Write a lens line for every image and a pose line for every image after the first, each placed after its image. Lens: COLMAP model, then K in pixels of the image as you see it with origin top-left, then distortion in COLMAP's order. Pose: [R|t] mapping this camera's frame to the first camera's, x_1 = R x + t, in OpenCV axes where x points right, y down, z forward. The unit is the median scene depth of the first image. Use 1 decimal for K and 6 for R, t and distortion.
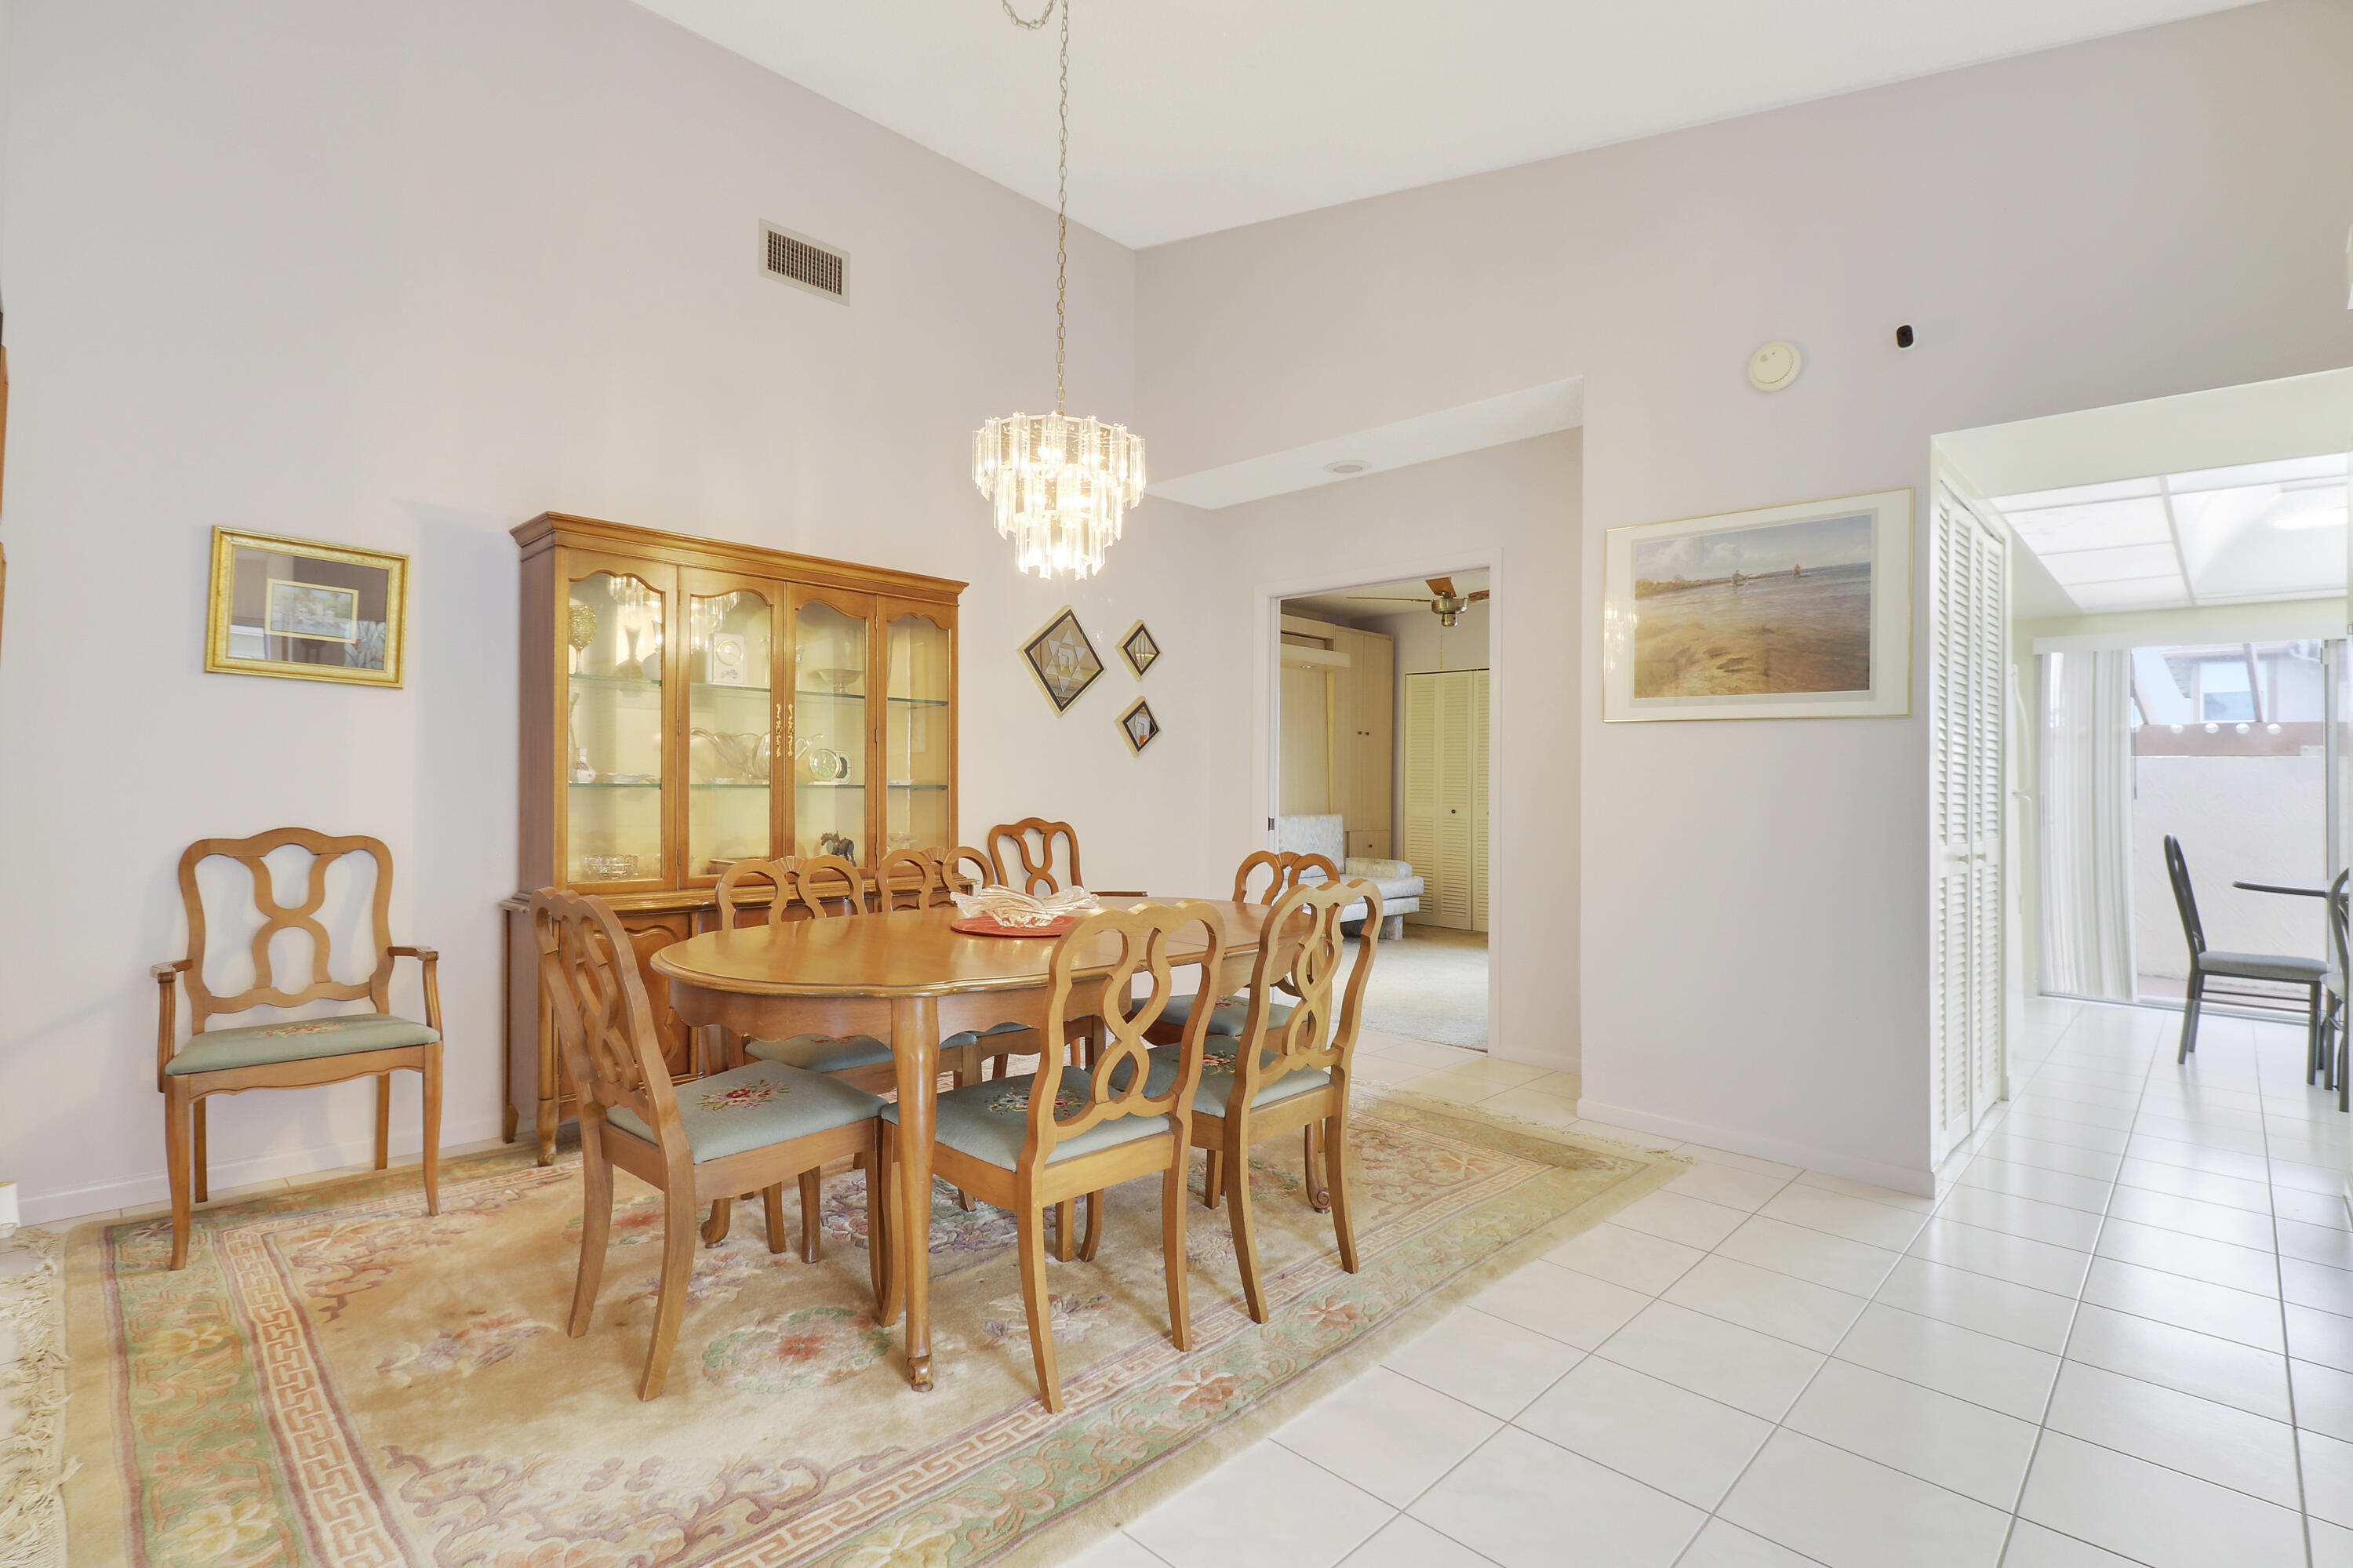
lens RADIAL K [[1095.9, 0, 1177.4], [0, 1095.9, 780.2], [0, 0, 1]] dist [0.003011, -0.000060]
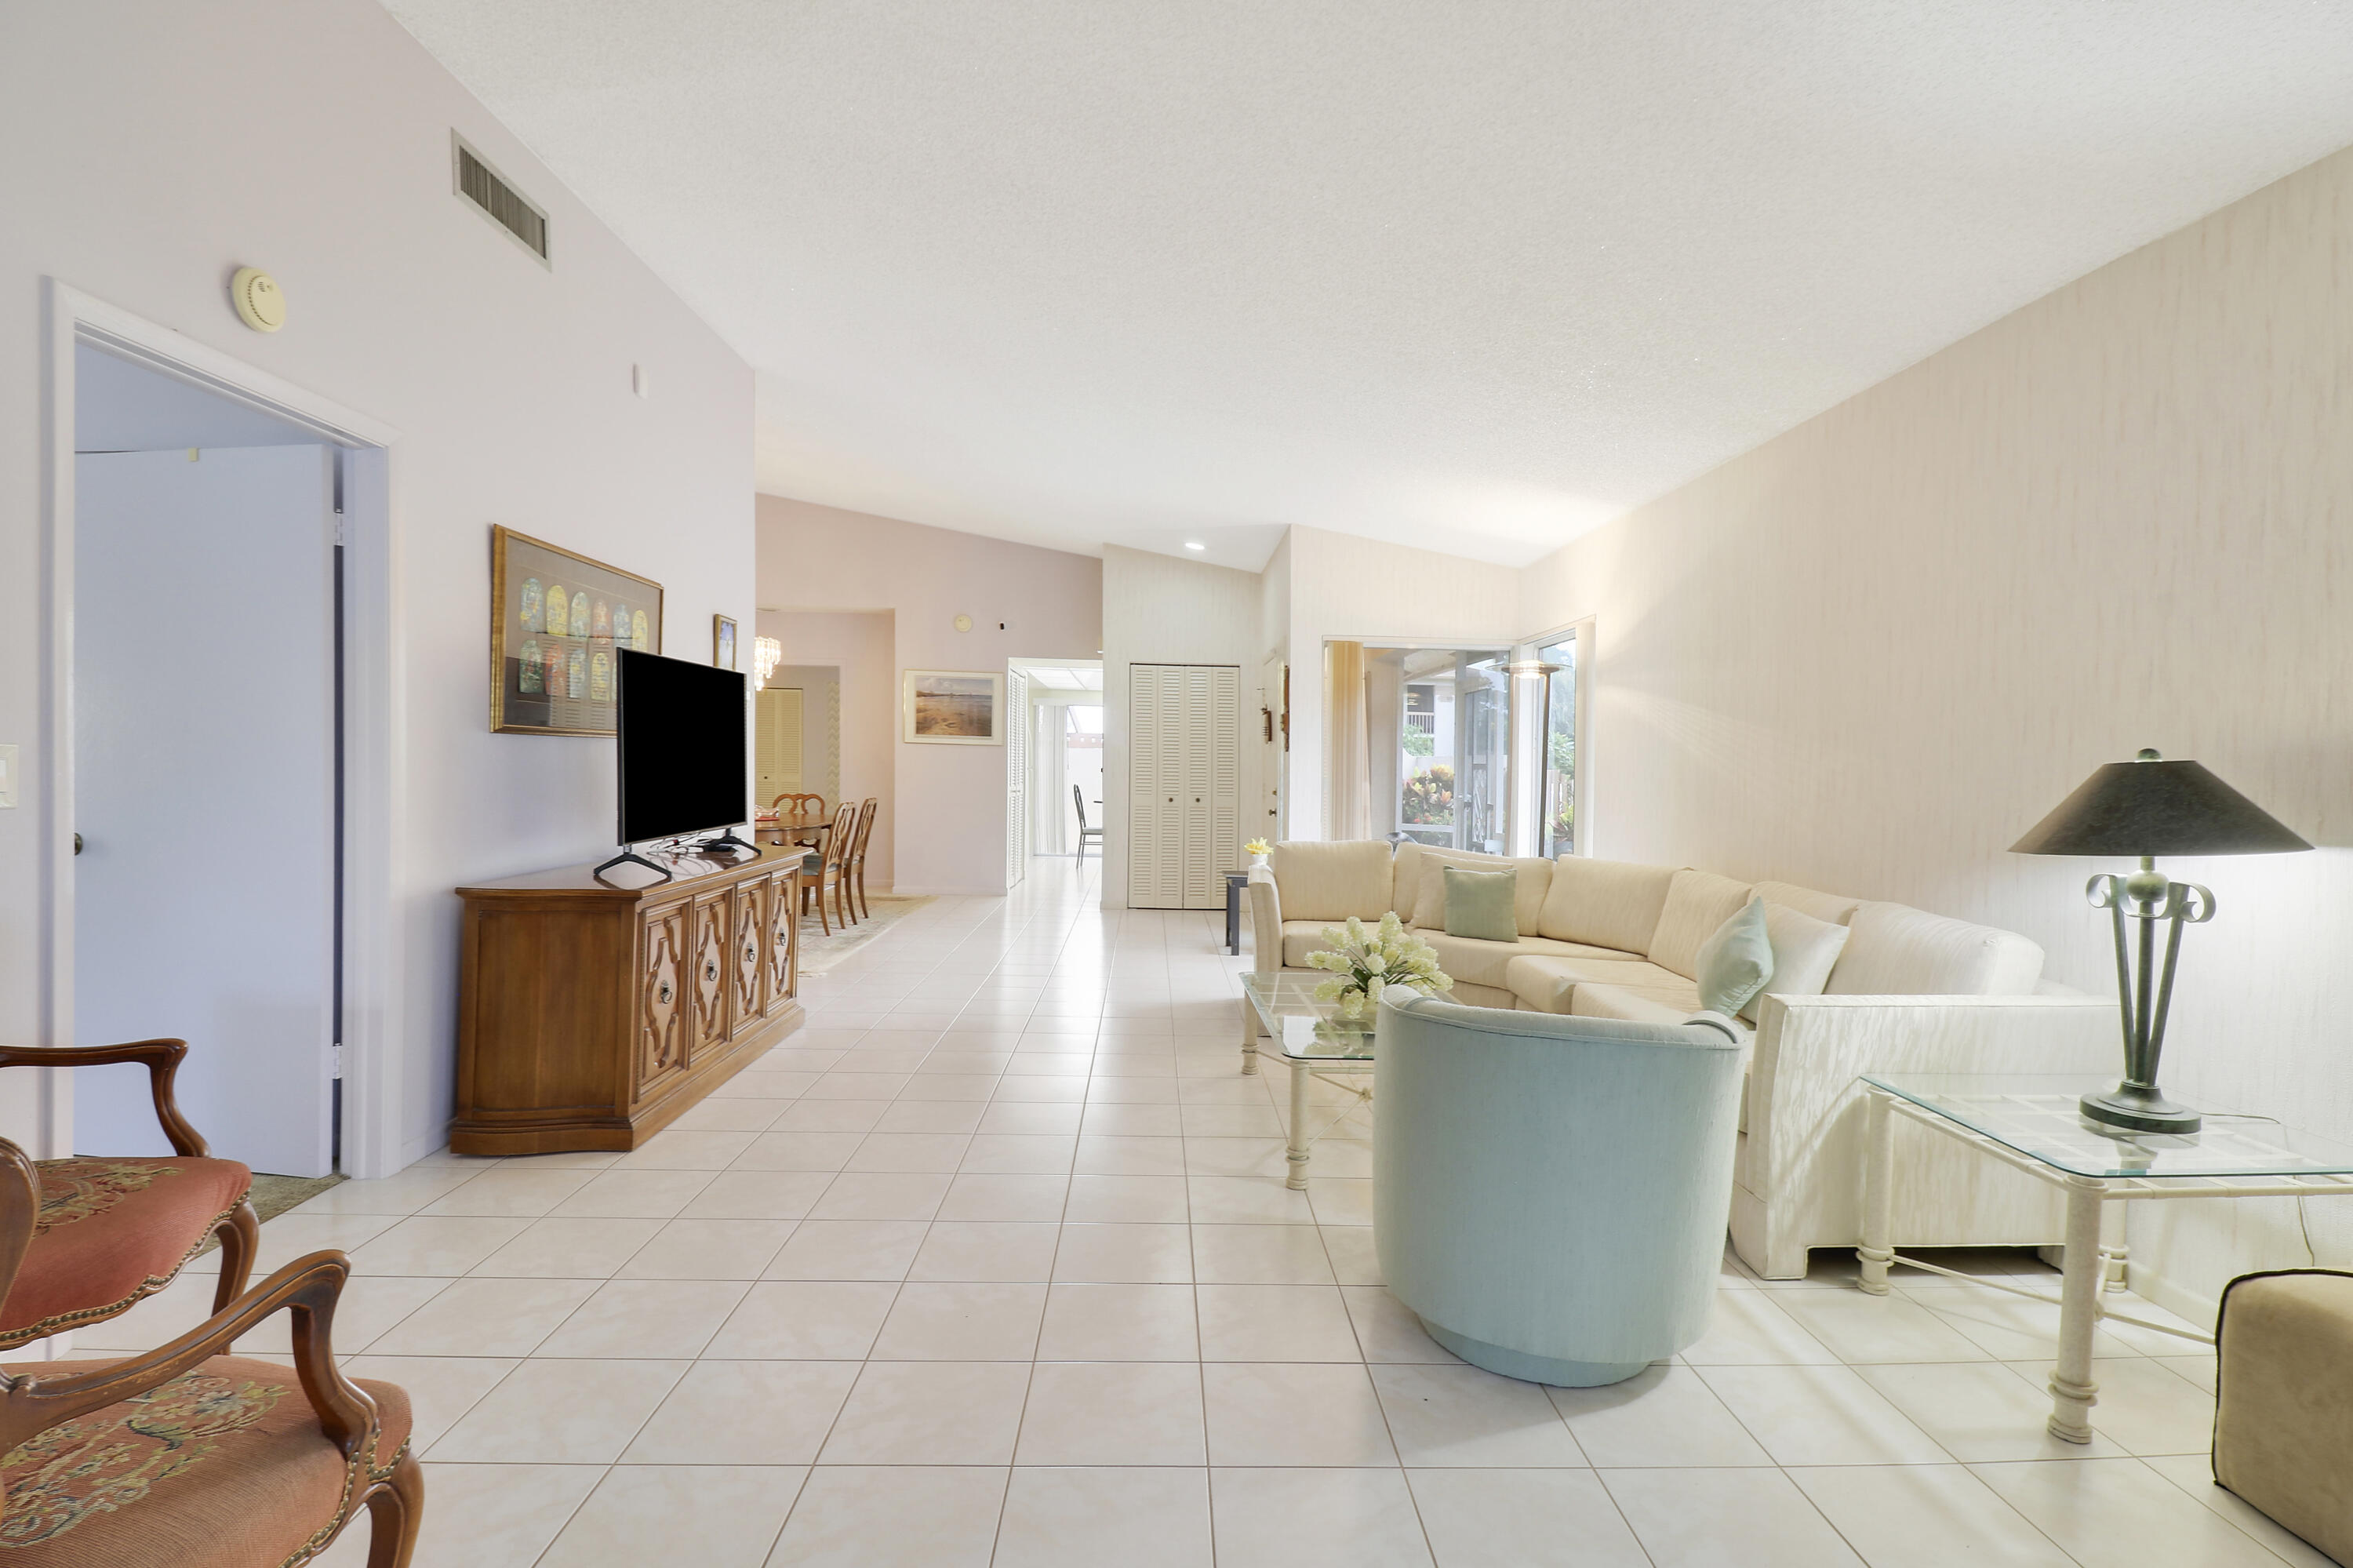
lens RADIAL K [[1095.9, 0, 1181.9], [0, 1095.9, 777.7], [0, 0, 1]] dist [0.003011, -0.000060]
pose [[0.699697, -0.008592, 0.714388, -1.090604], [-0.014378, 0.999556, 0.026103, -0.050449], [-0.714295, -0.028536, 0.699263, -1.404301]]
